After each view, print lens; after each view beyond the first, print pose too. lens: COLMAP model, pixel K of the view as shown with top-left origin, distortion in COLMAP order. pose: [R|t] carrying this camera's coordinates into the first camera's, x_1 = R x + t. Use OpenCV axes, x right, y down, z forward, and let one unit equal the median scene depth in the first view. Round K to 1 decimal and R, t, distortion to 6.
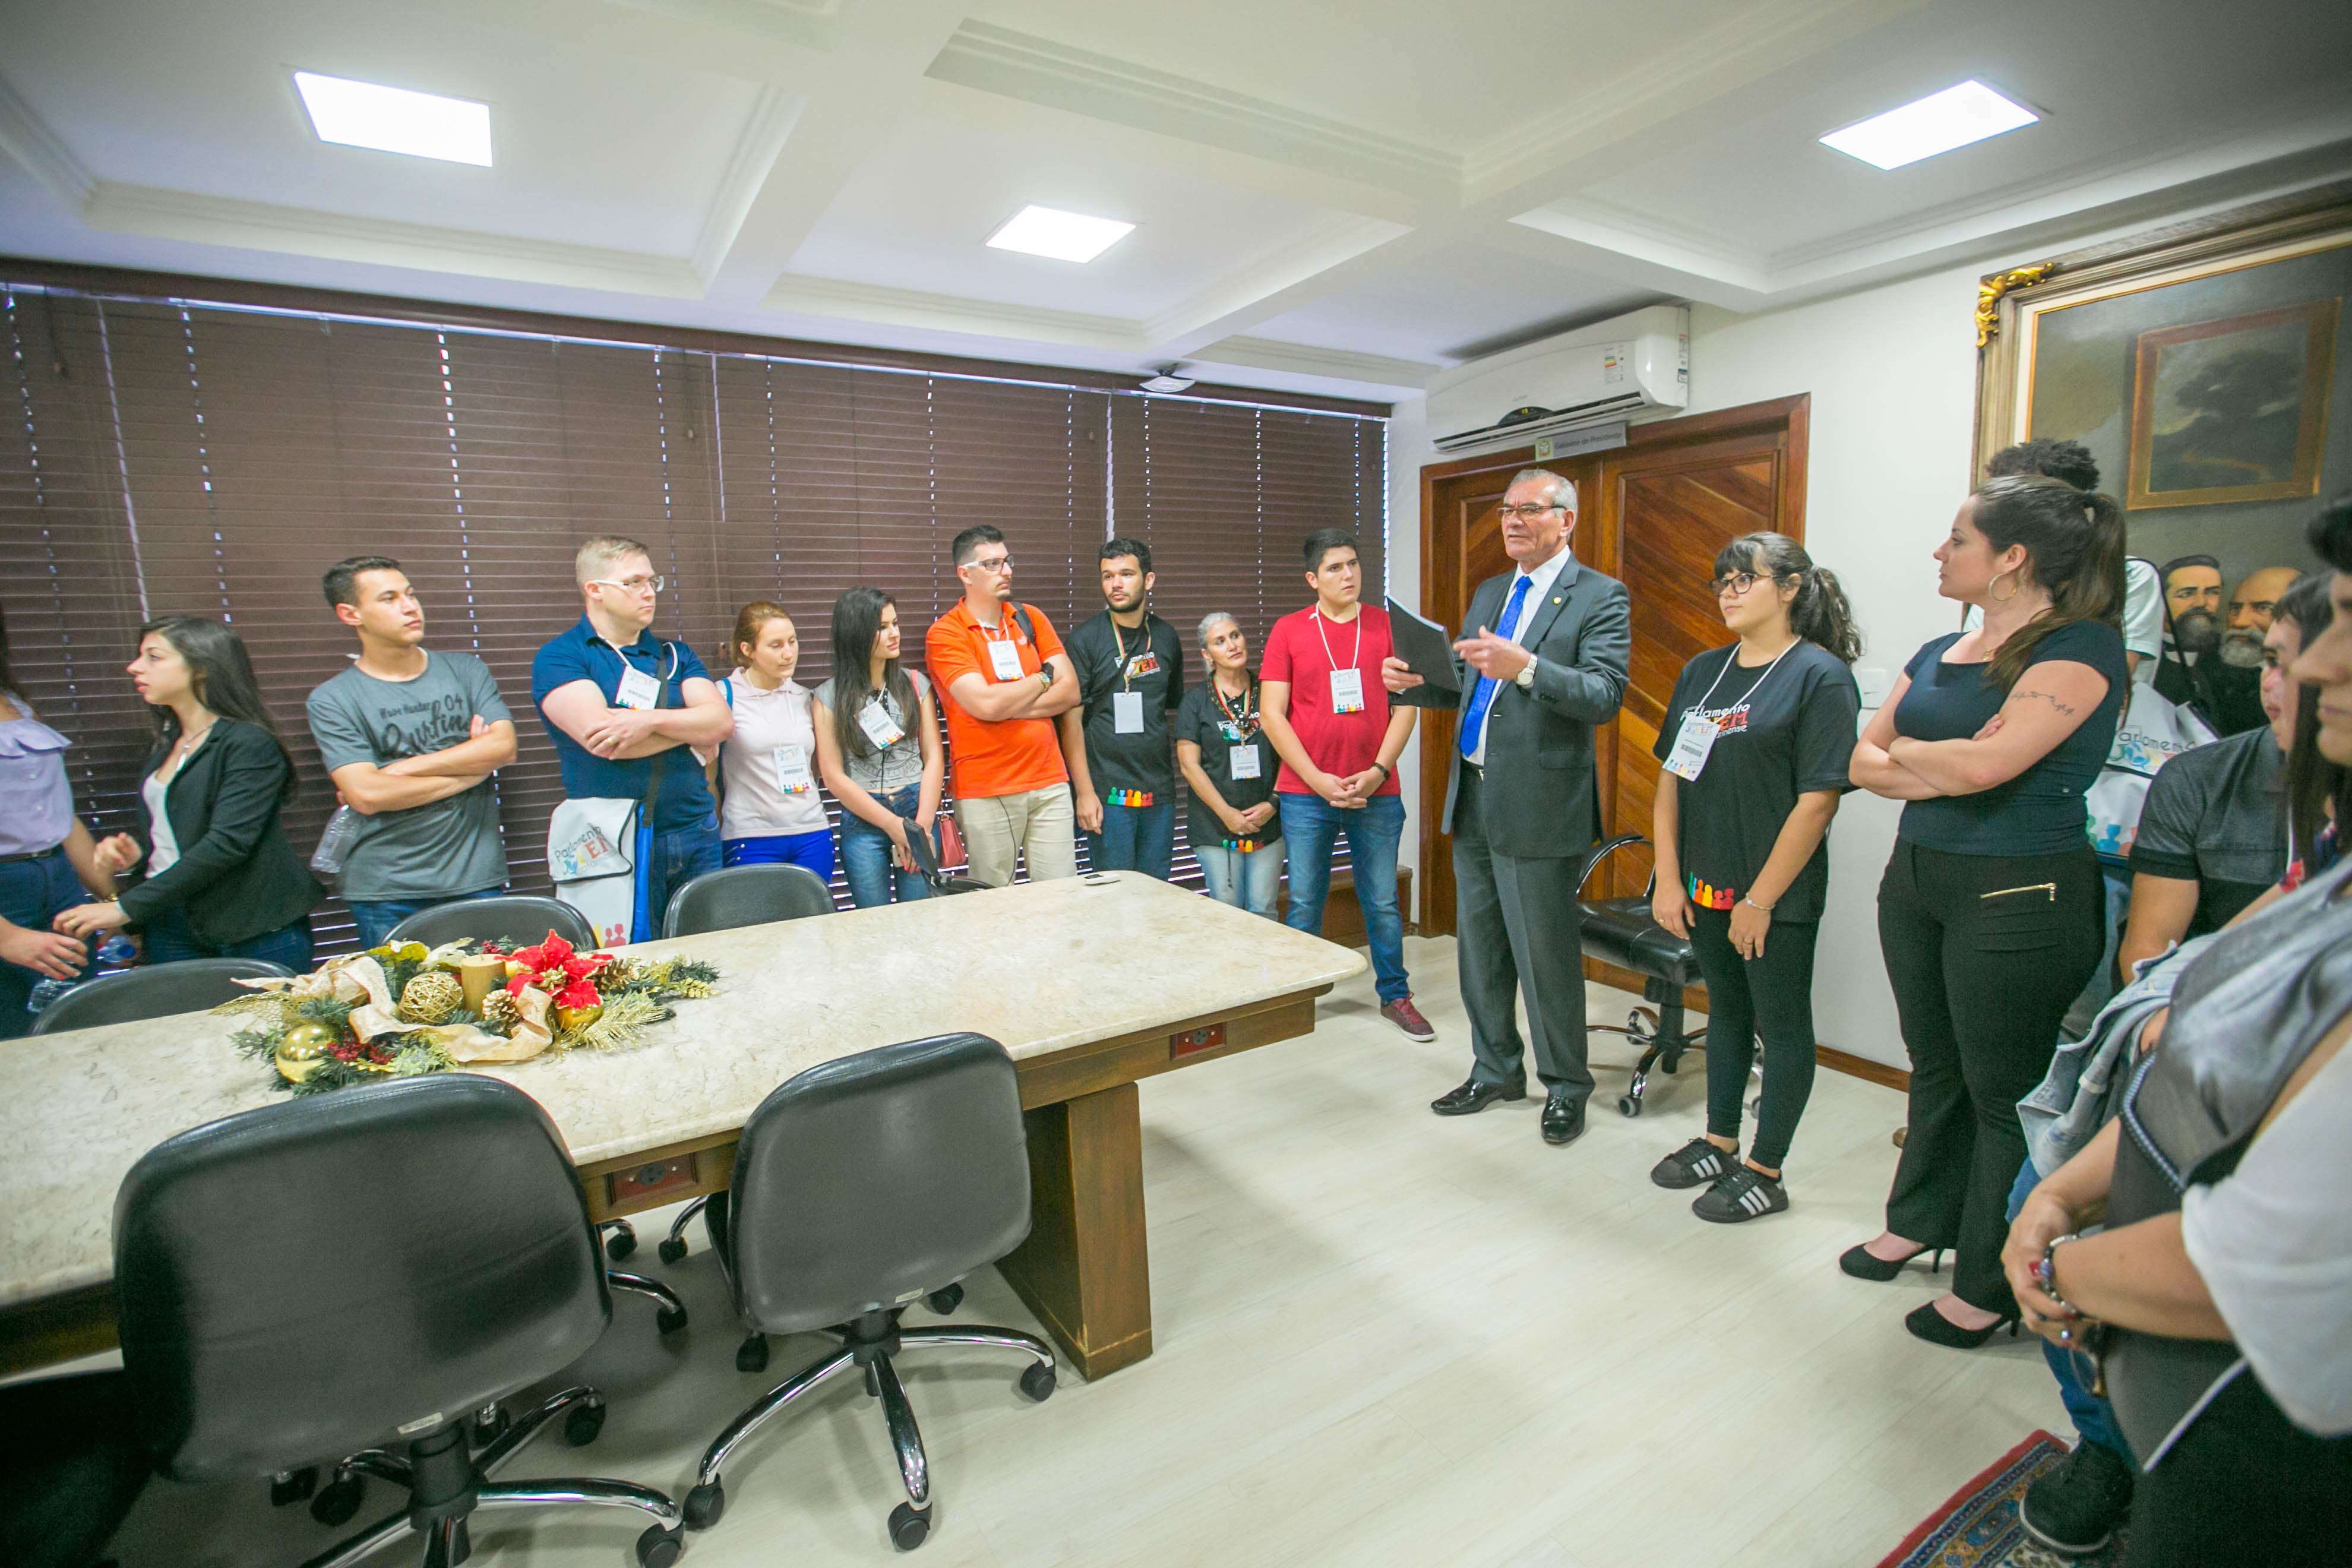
lens RADIAL K [[1058.2, 0, 1179.2], [0, 1058.2, 781.7], [0, 0, 1]] dist [-0.041064, 0.010479]
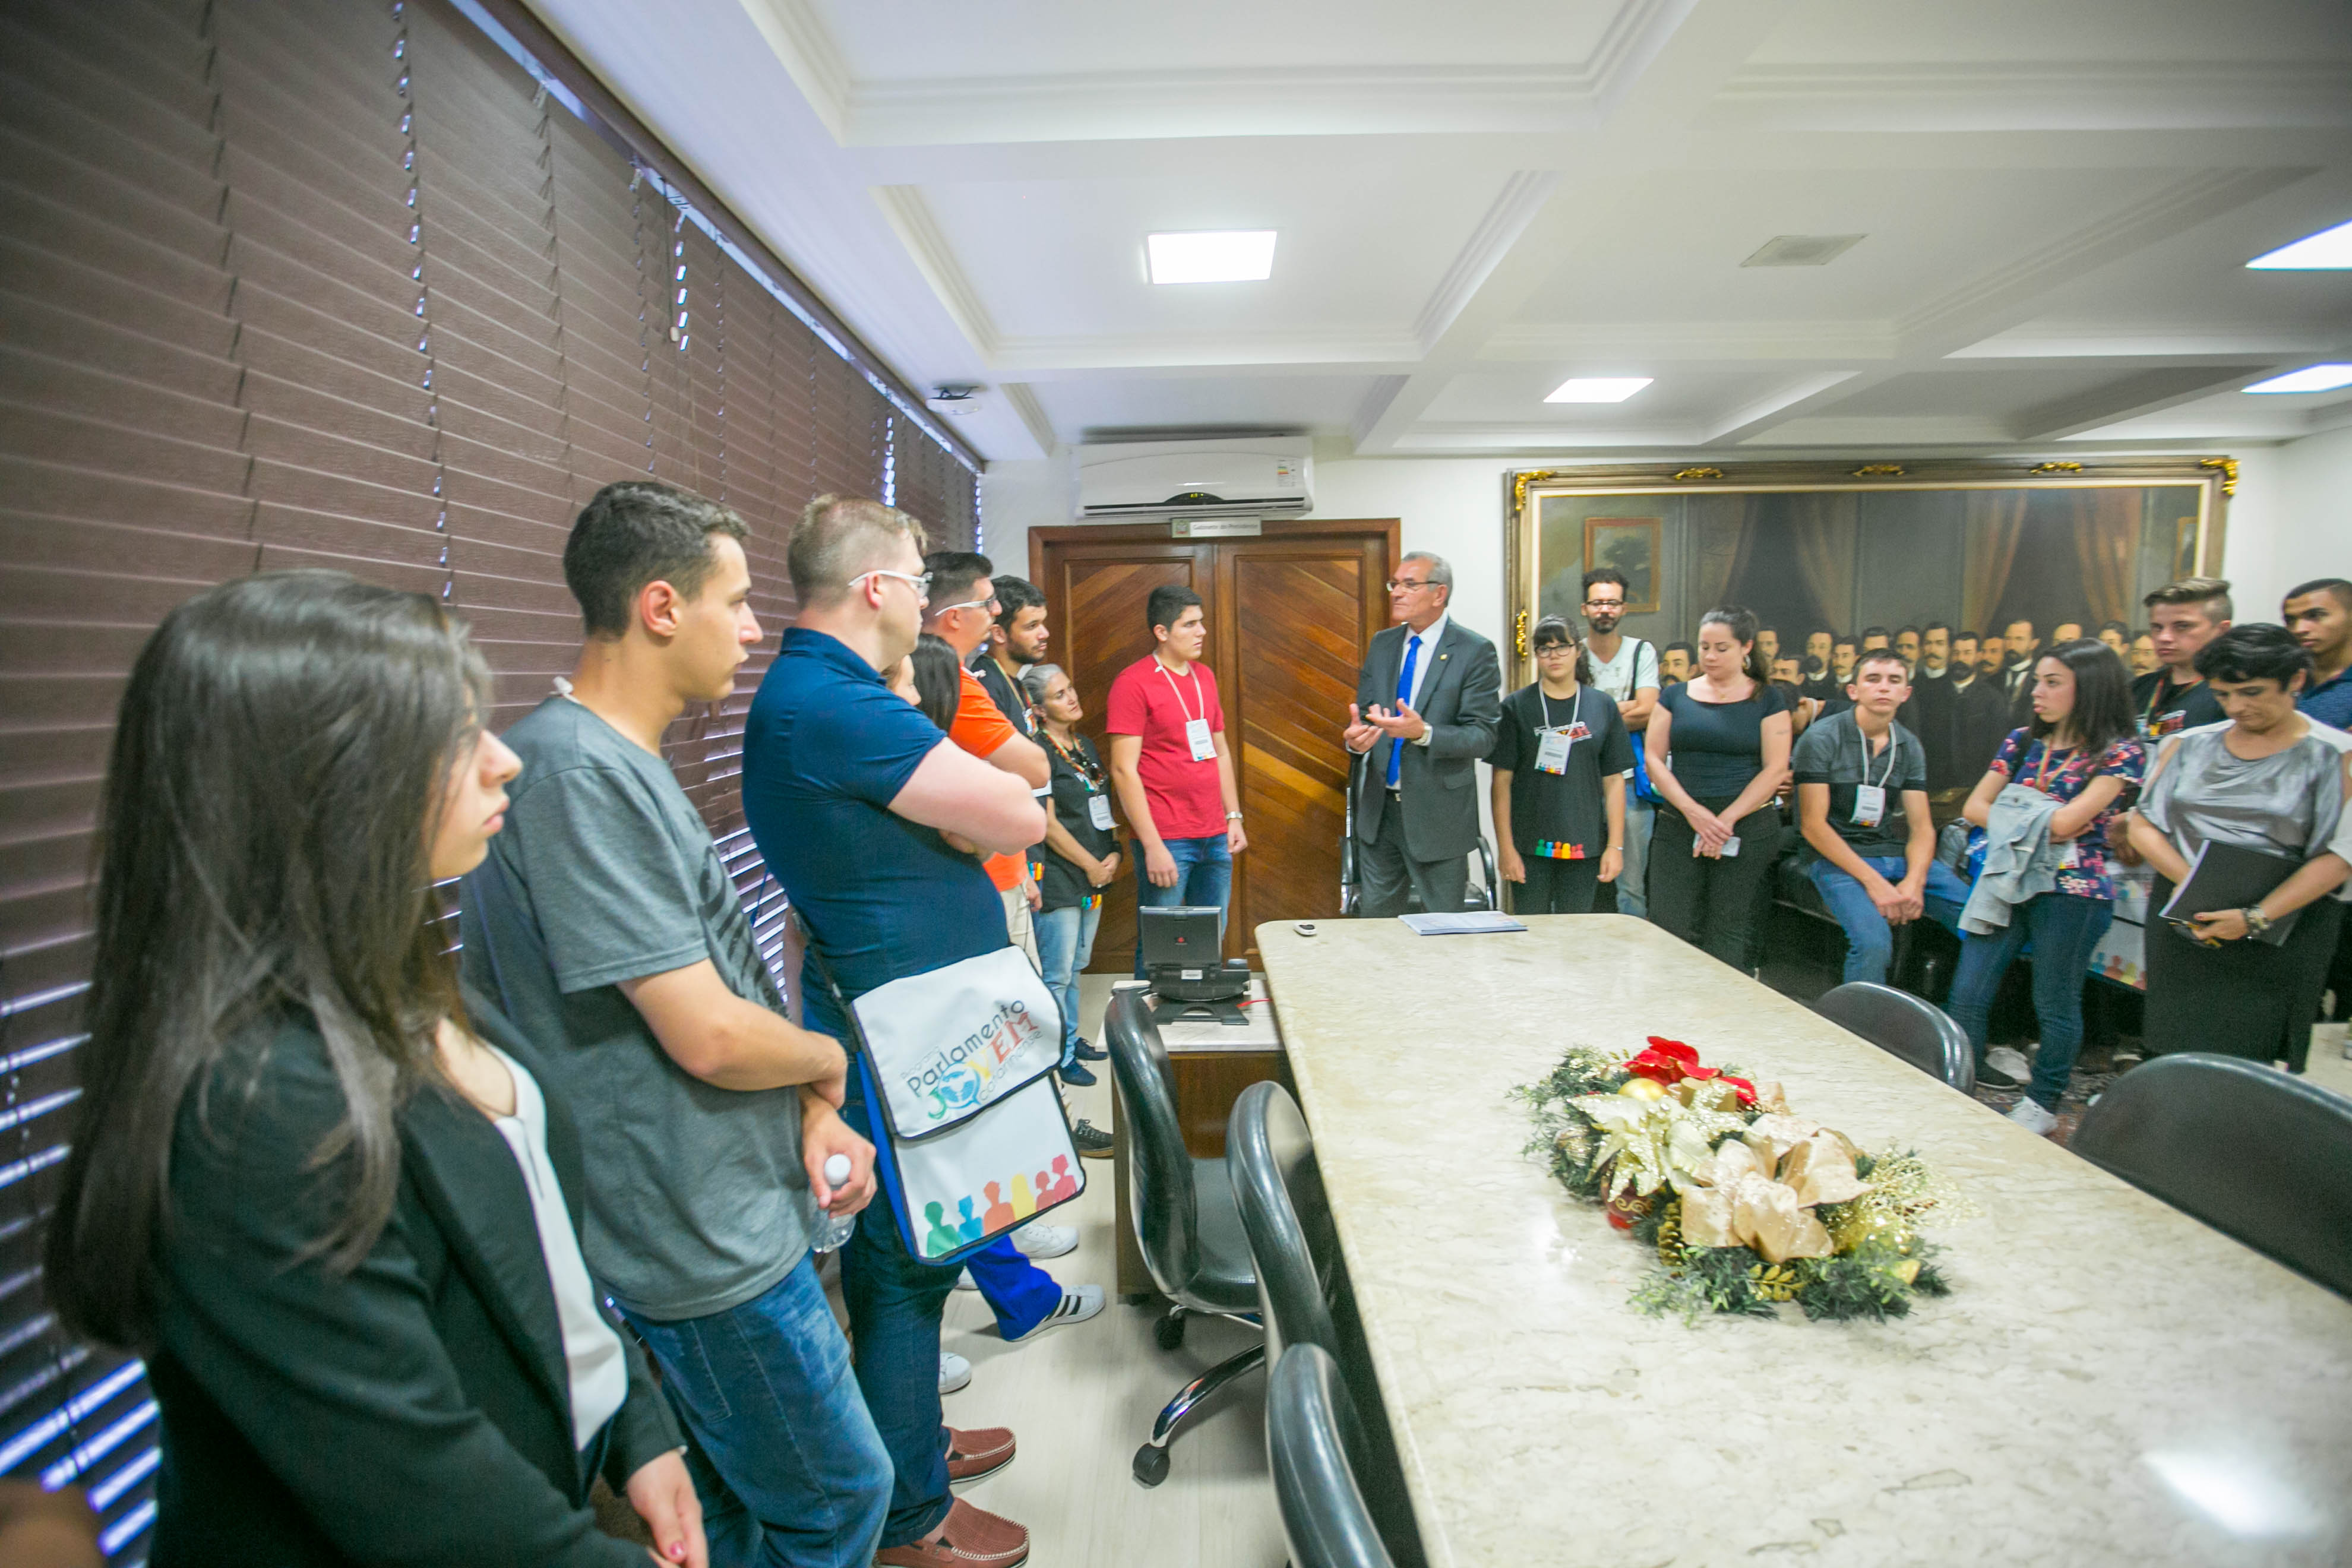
lens RADIAL K [[1058.2, 0, 1172.9], [0, 1058.2, 779.9], [0, 0, 1]] dist [-0.041064, 0.010479]
pose [[0.535043, -0.074920, 0.841496, -0.864035], [0.128654, 0.991668, 0.006489, -0.060180], [-0.834971, 0.104790, 0.540224, 0.512233]]
